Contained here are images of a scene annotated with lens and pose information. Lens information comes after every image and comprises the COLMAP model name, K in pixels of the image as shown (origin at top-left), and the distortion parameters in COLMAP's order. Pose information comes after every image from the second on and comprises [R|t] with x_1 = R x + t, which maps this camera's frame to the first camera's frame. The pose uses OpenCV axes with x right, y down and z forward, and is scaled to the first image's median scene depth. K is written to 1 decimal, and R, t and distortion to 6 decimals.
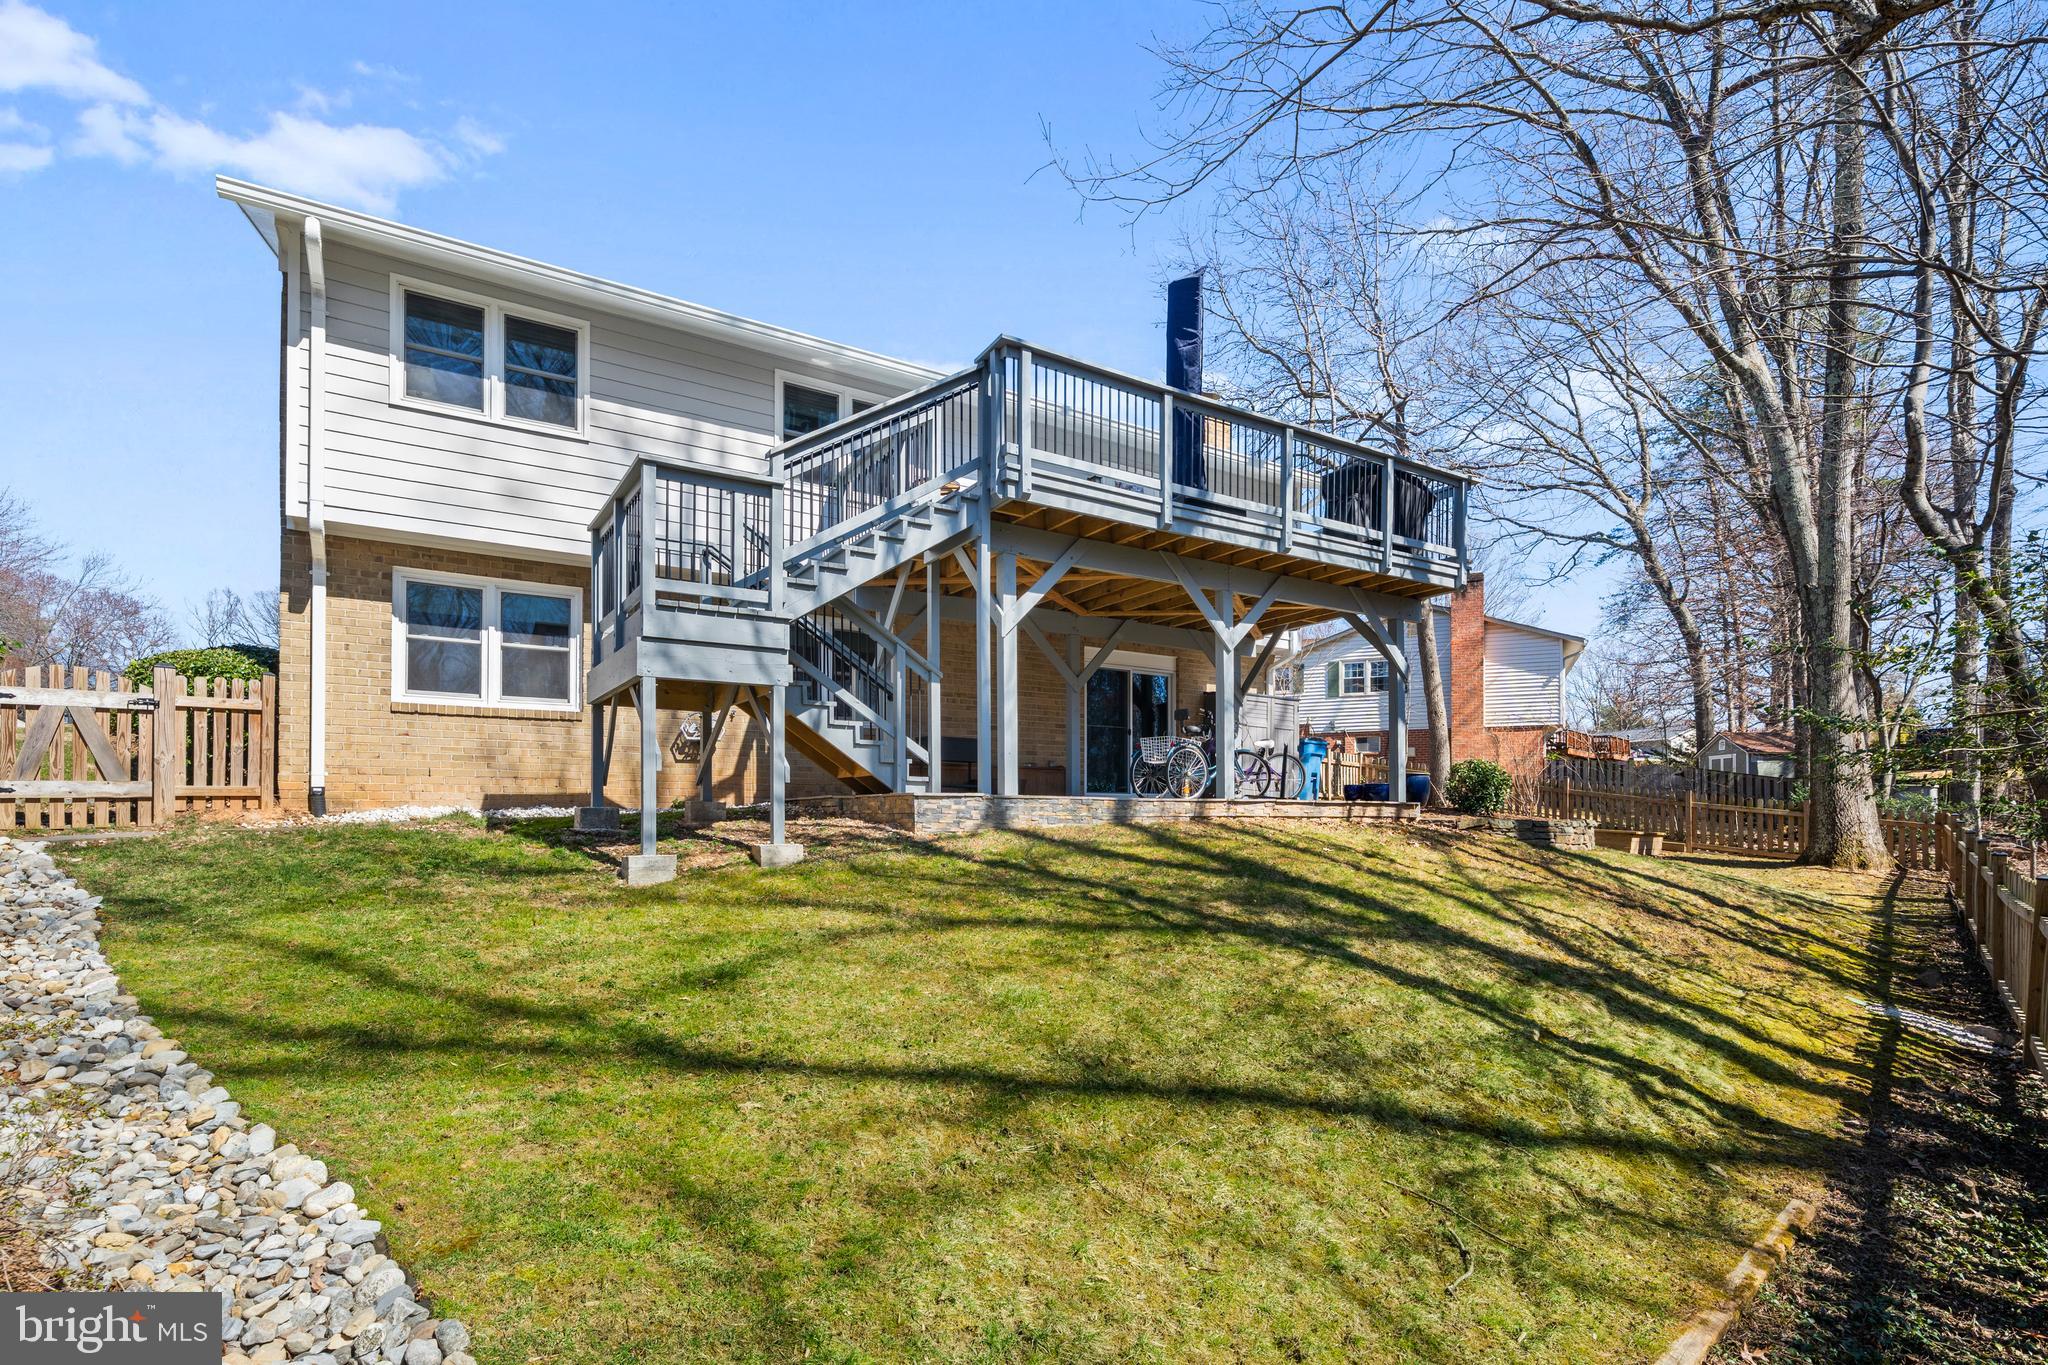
lens RADIAL K [[965.6, 0, 1007.4], [0, 965.6, 680.9], [0, 0, 1]] dist [0.008465, -0.001006]
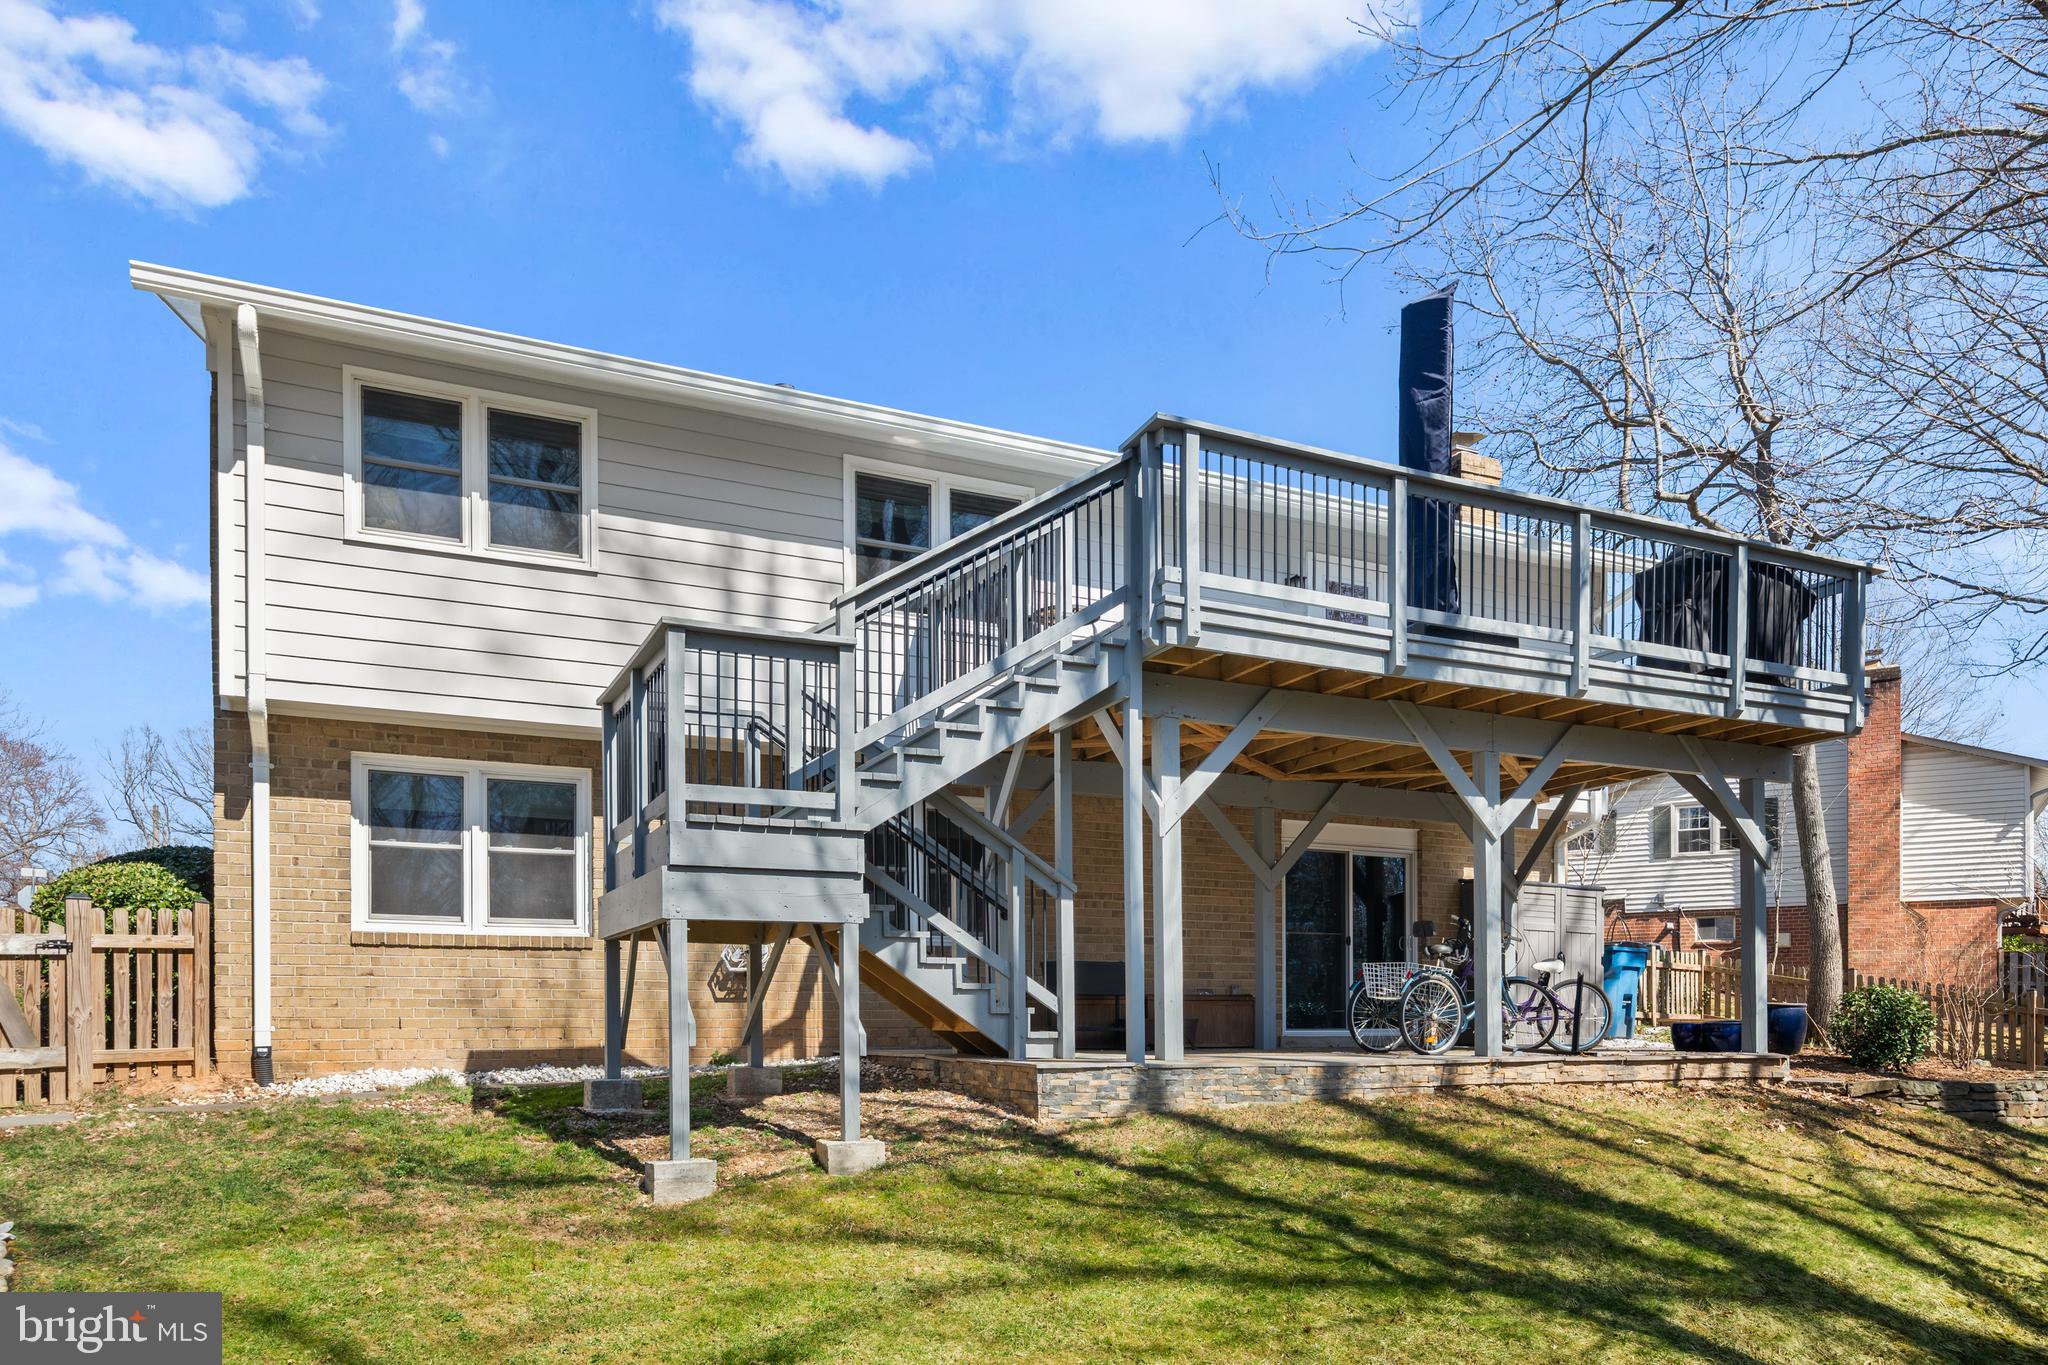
lens RADIAL K [[1412.9, 0, 1035.2], [0, 1412.9, 684.2], [0, 0, 1]] dist [0.008796, 0.001389]
pose [[0.993801, -0.004753, -0.111068, 0.020100], [0.006418, 0.999872, 0.014639, -0.179753], [0.110984, -0.015261, 0.993705, -0.039101]]
